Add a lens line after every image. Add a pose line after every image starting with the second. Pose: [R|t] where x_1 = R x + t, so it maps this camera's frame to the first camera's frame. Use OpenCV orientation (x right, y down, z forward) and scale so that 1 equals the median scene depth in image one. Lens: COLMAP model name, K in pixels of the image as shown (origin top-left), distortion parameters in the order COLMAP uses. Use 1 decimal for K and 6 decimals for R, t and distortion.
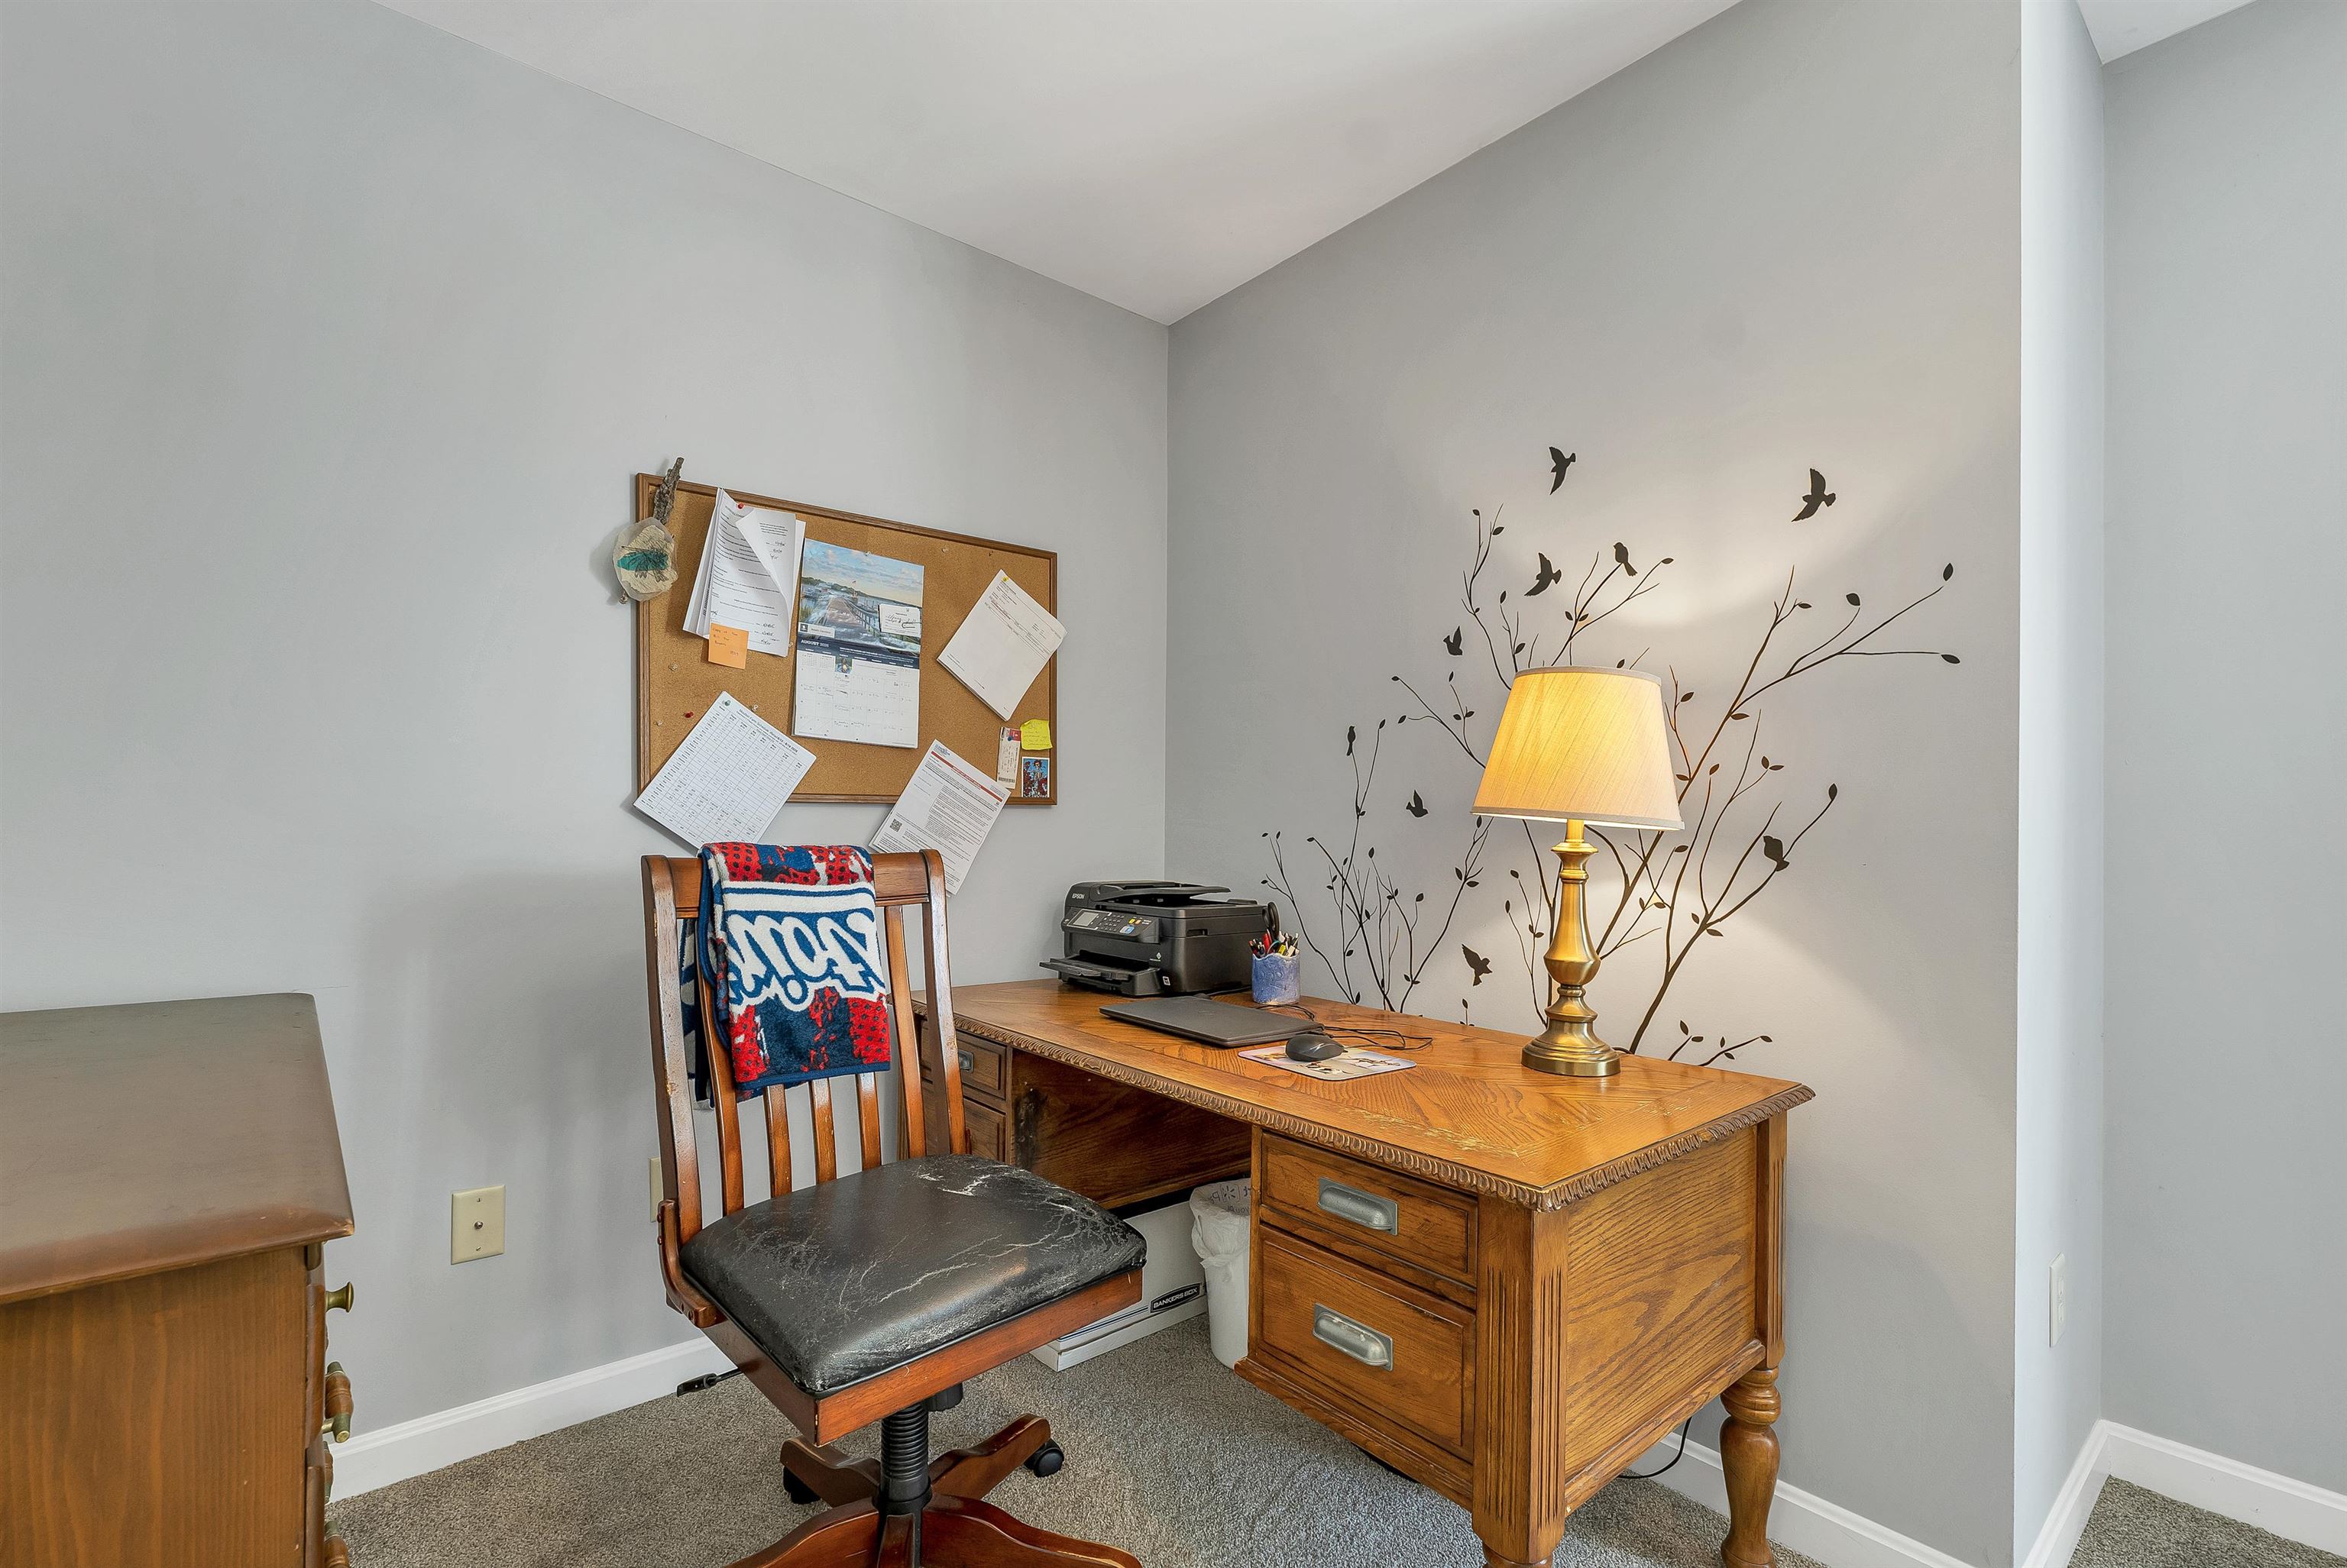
lens RADIAL K [[1029.9, 0, 1172.1], [0, 1029.9, 859.4], [0, 0, 1]] dist [0.000770, -0.000002]
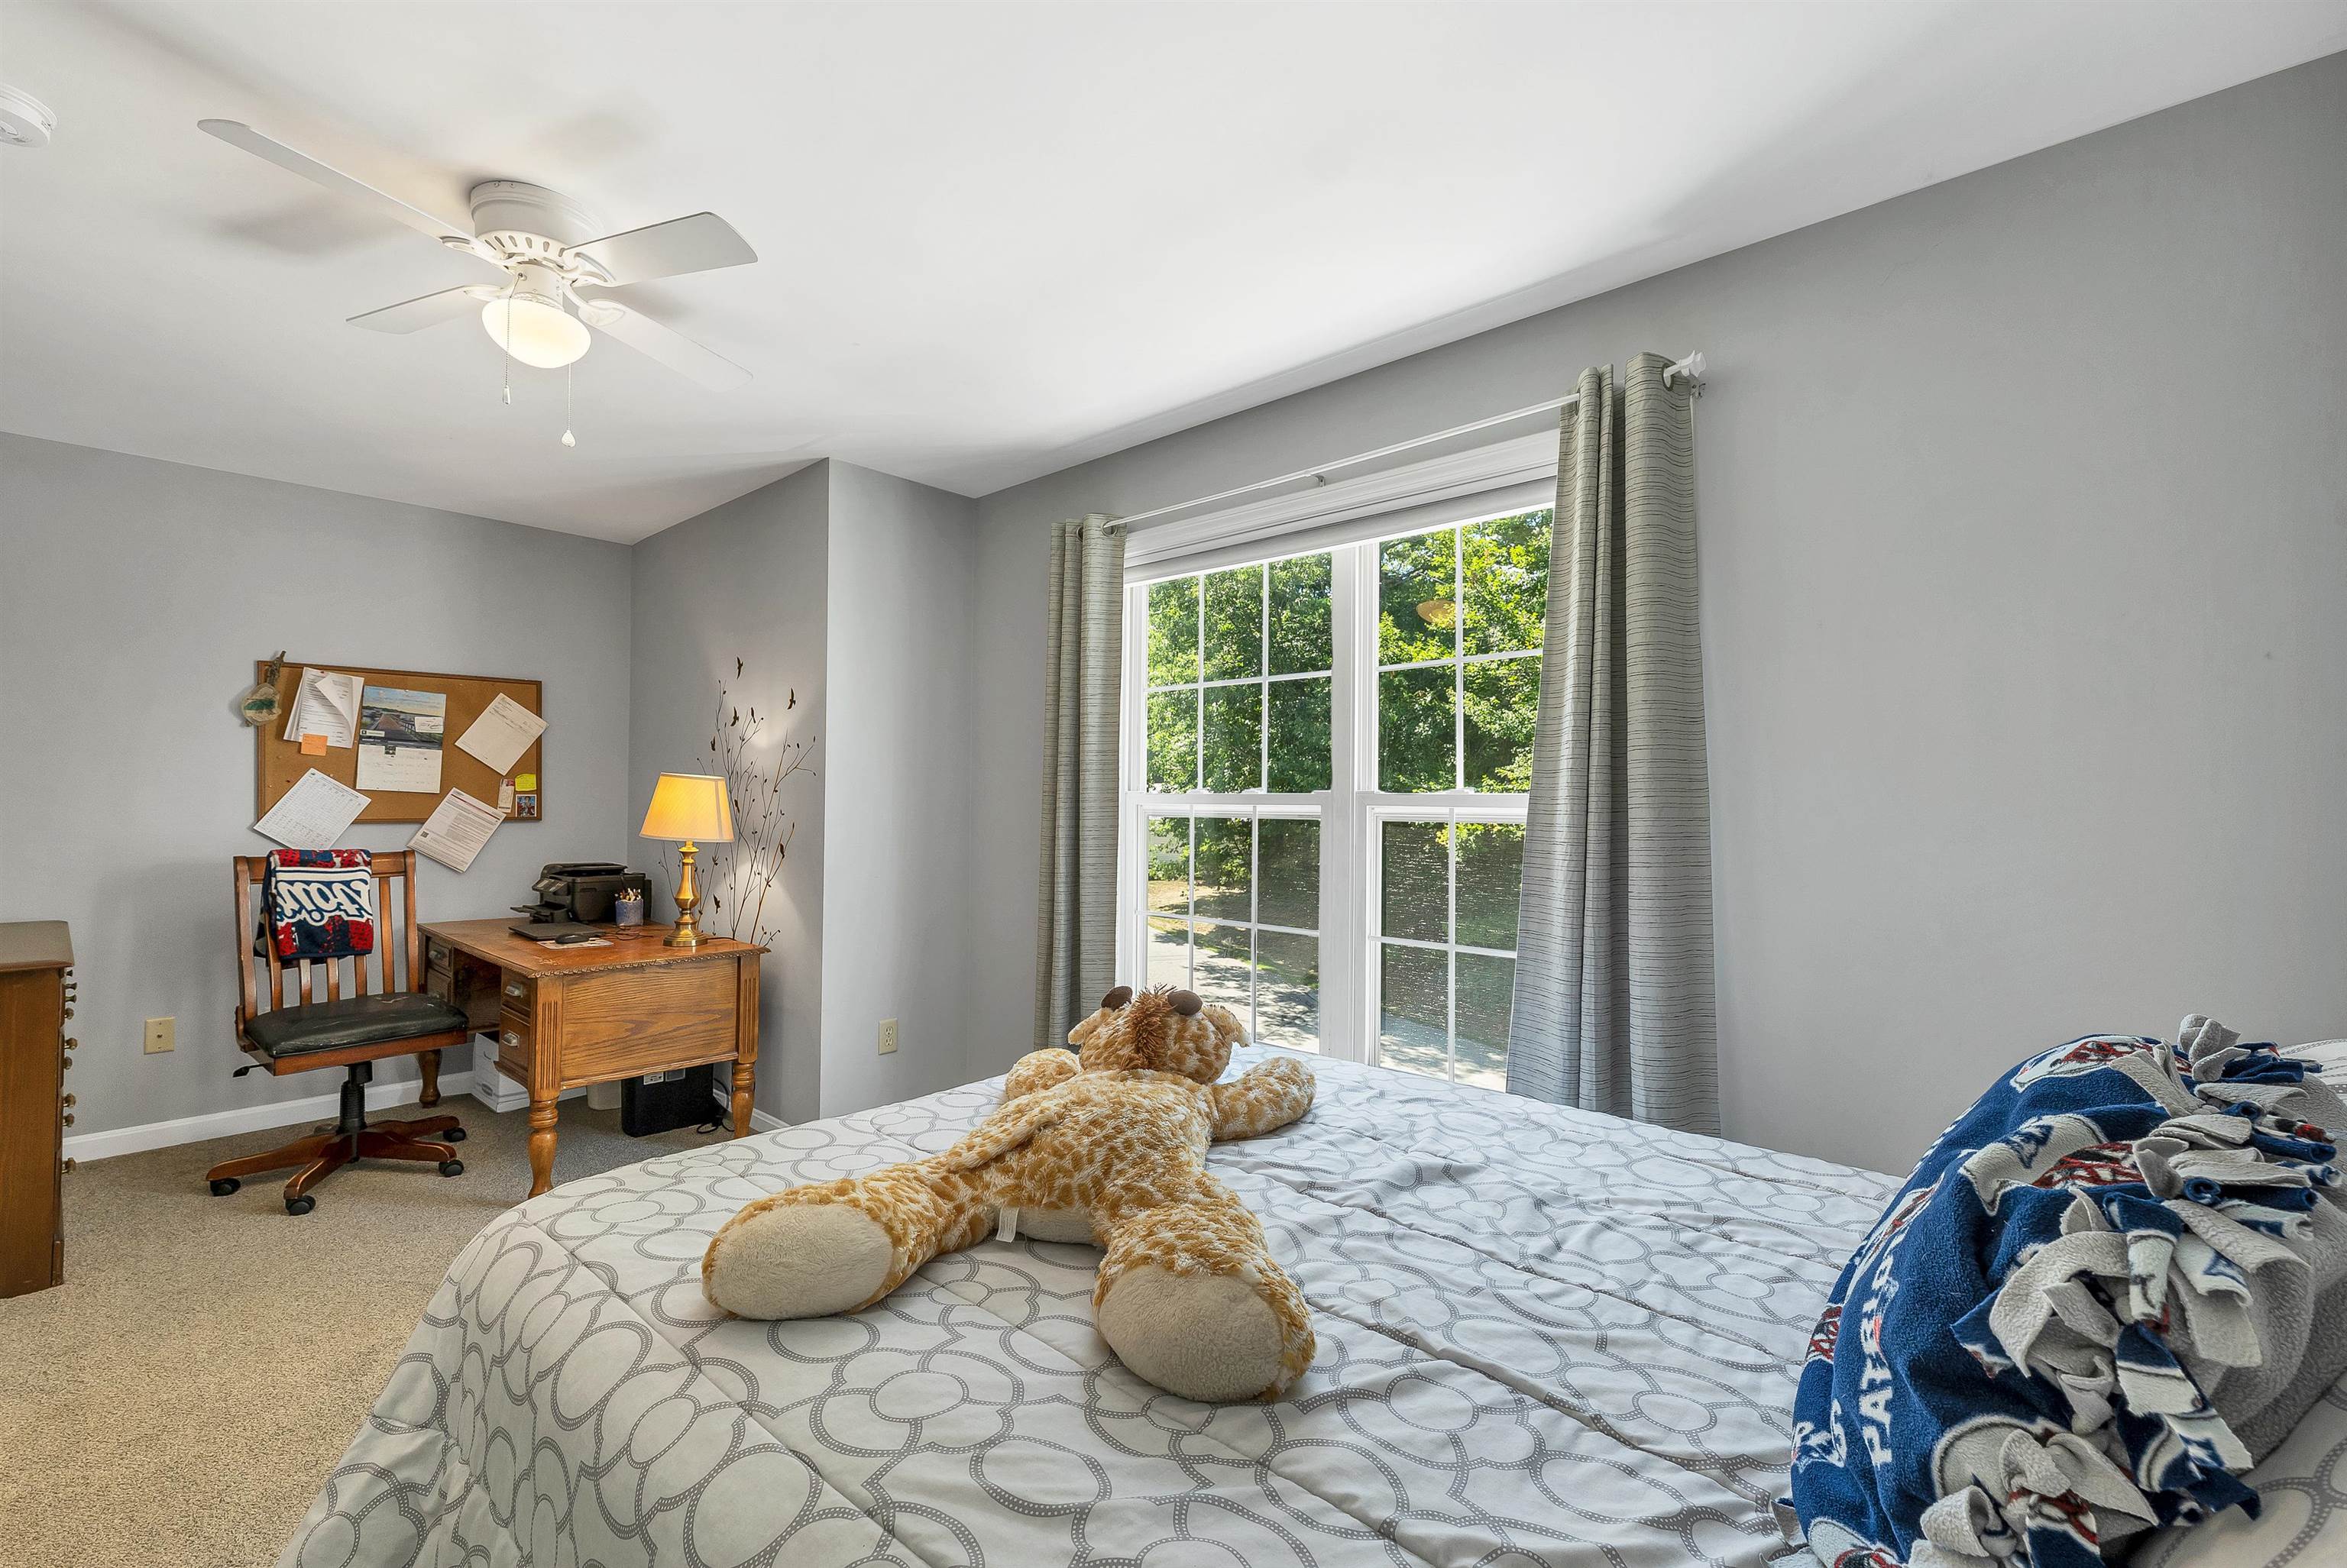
lens RADIAL K [[992.3, 0, 1163.0], [0, 992.3, 816.5], [0, 0, 1]] dist [-0.001697, -0.000470]
pose [[0.990503, -0.001693, 0.137481, 0.942019], [0.003762, 0.999883, -0.014795, -0.040043], [-0.137440, 0.015171, 0.990394, -1.121171]]
